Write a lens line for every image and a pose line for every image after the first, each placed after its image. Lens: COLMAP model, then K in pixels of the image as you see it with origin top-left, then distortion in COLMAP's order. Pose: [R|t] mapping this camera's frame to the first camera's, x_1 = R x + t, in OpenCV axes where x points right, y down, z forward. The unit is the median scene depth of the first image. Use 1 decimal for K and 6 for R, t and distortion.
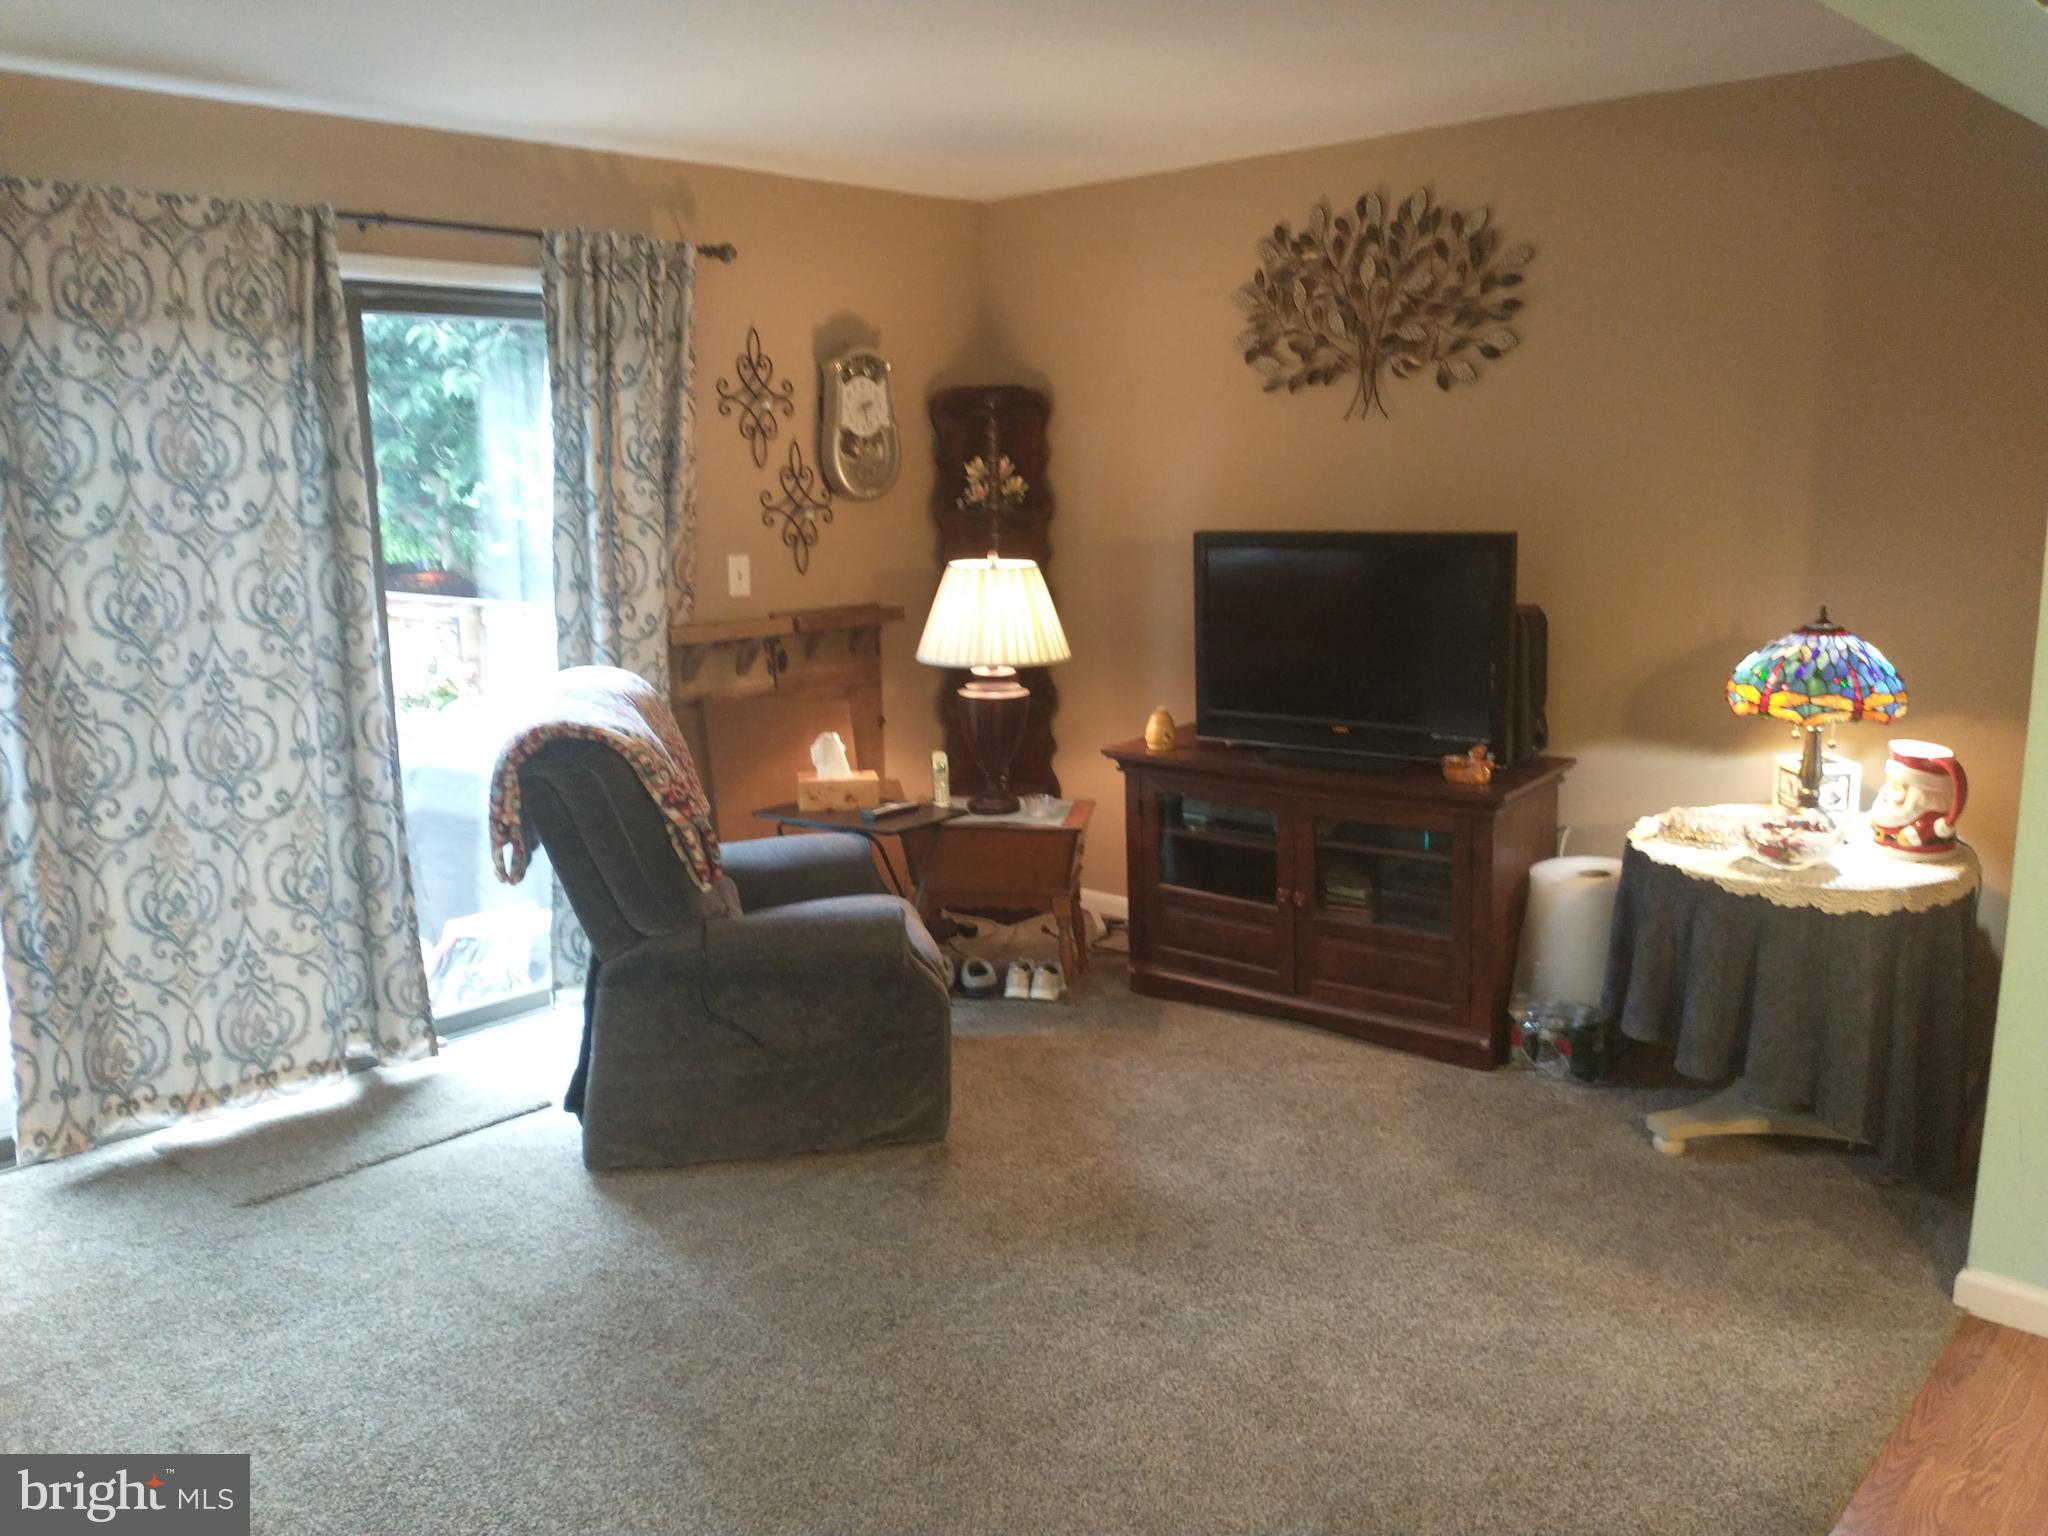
lens RADIAL K [[1608.4, 0, 1032.6], [0, 1608.4, 756.4], [0, 0, 1]] dist [0.058841, -0.132629]
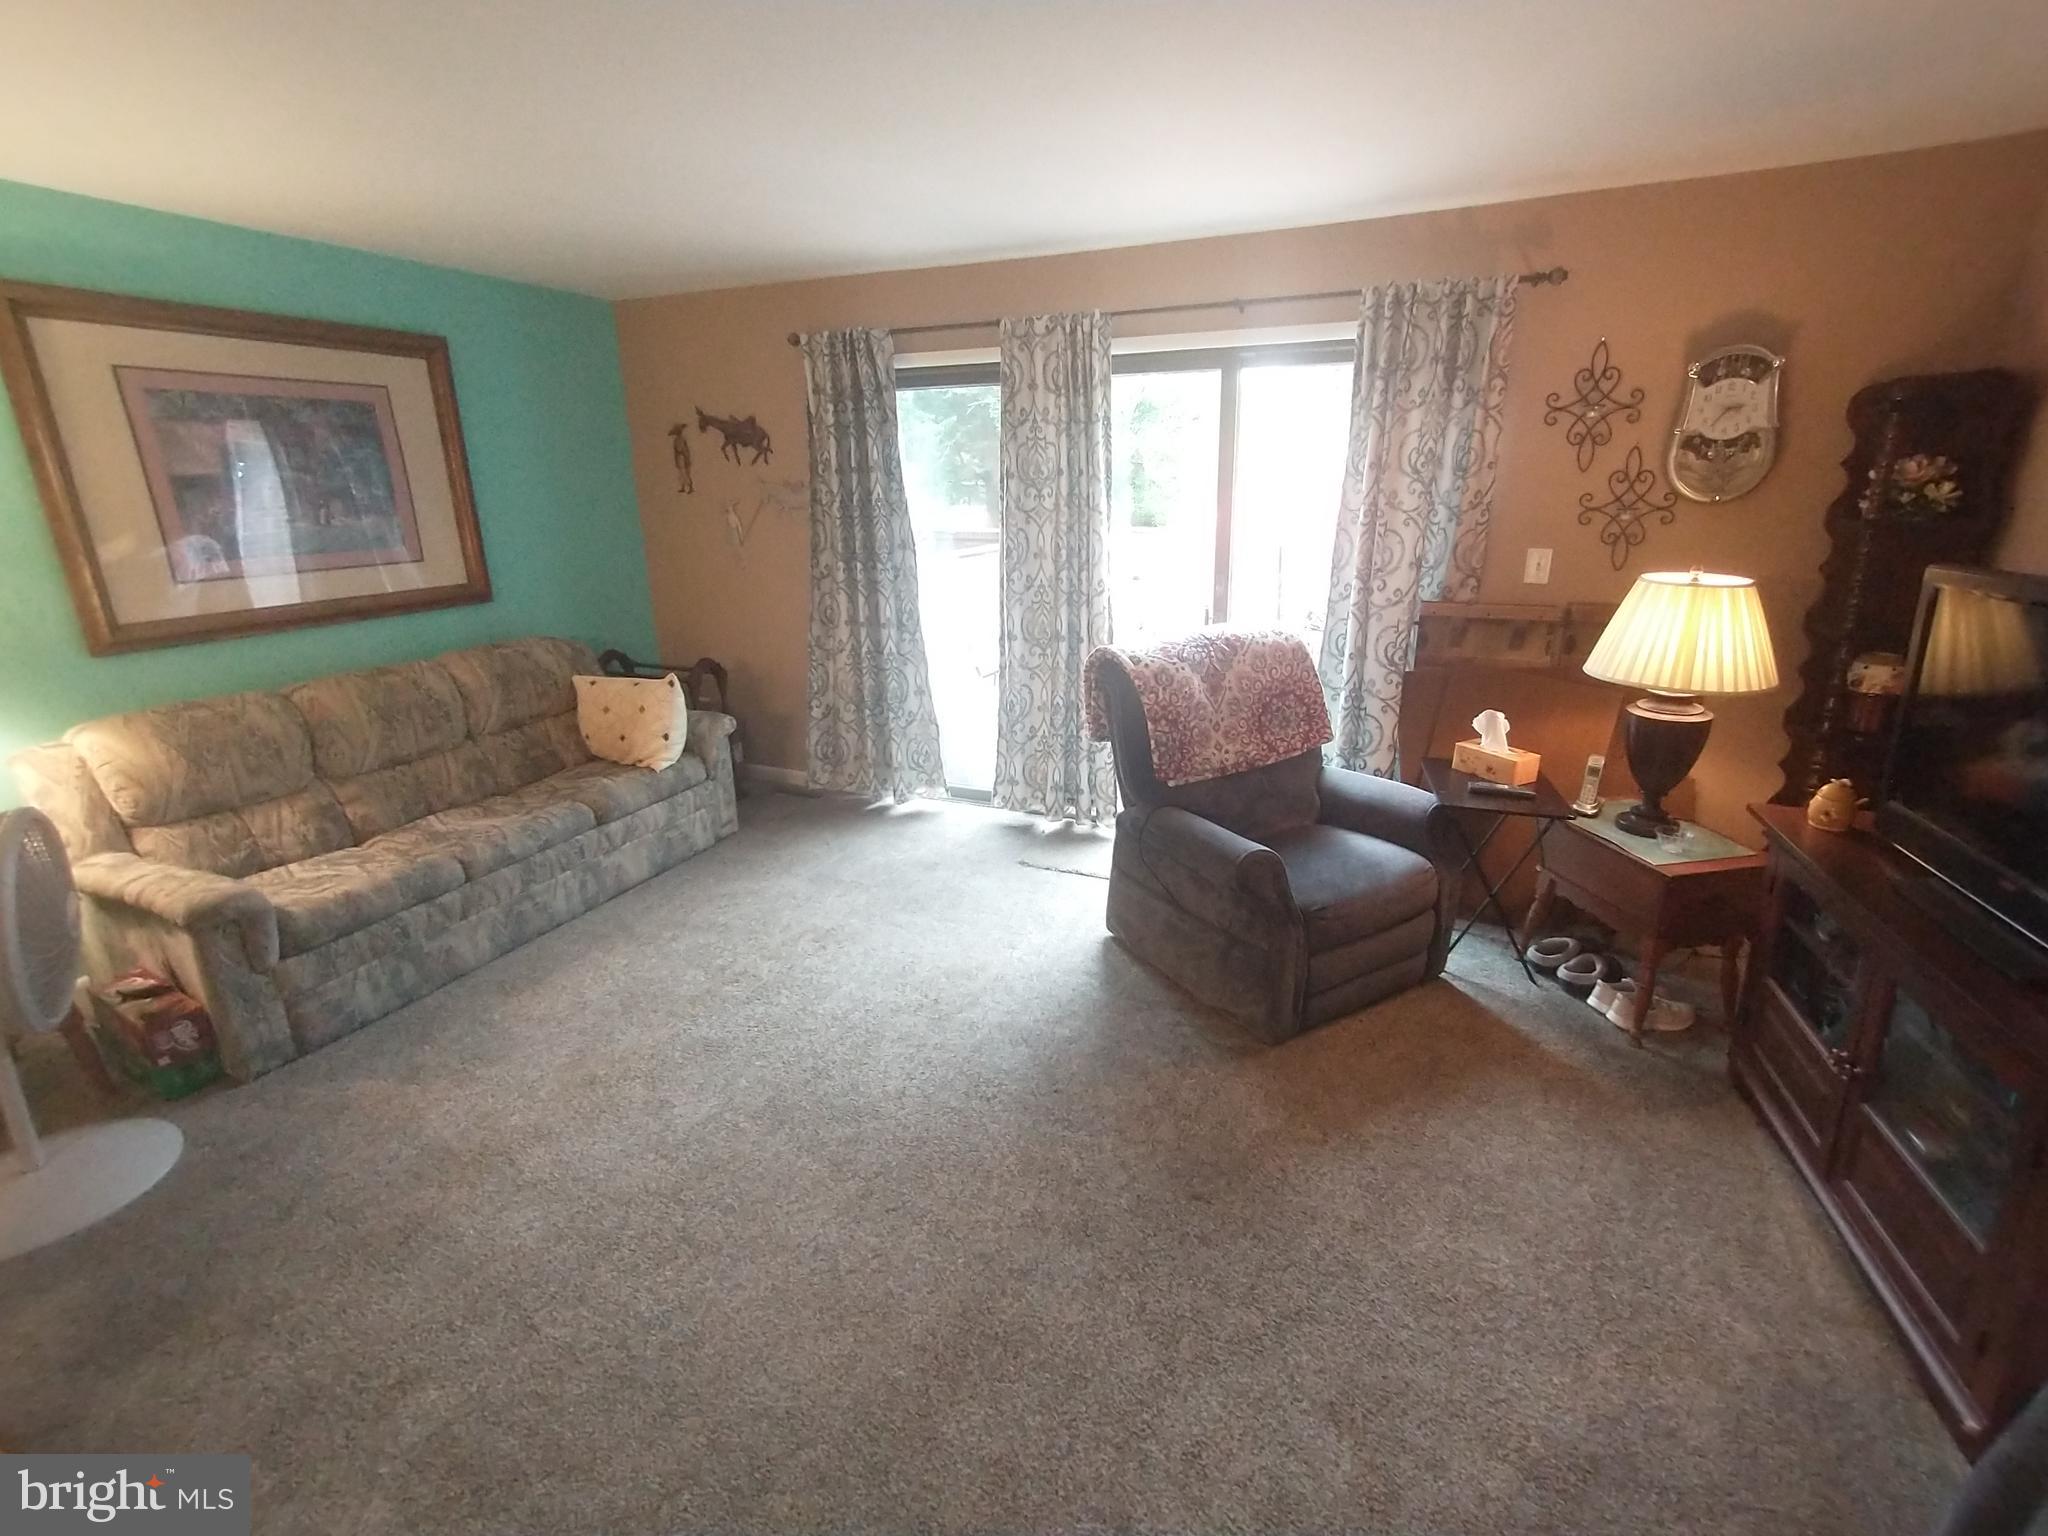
lens RADIAL K [[912.6, 0, 1038.7], [0, 912.6, 757.6], [0, 0, 1]] dist [-0.008600, -0.000524]
pose [[0.336749, 0.289699, -0.895921, 0.355305], [-0.157434, 0.955422, 0.249765, -0.093316], [0.928340, 0.056941, 0.367346, 0.457057]]
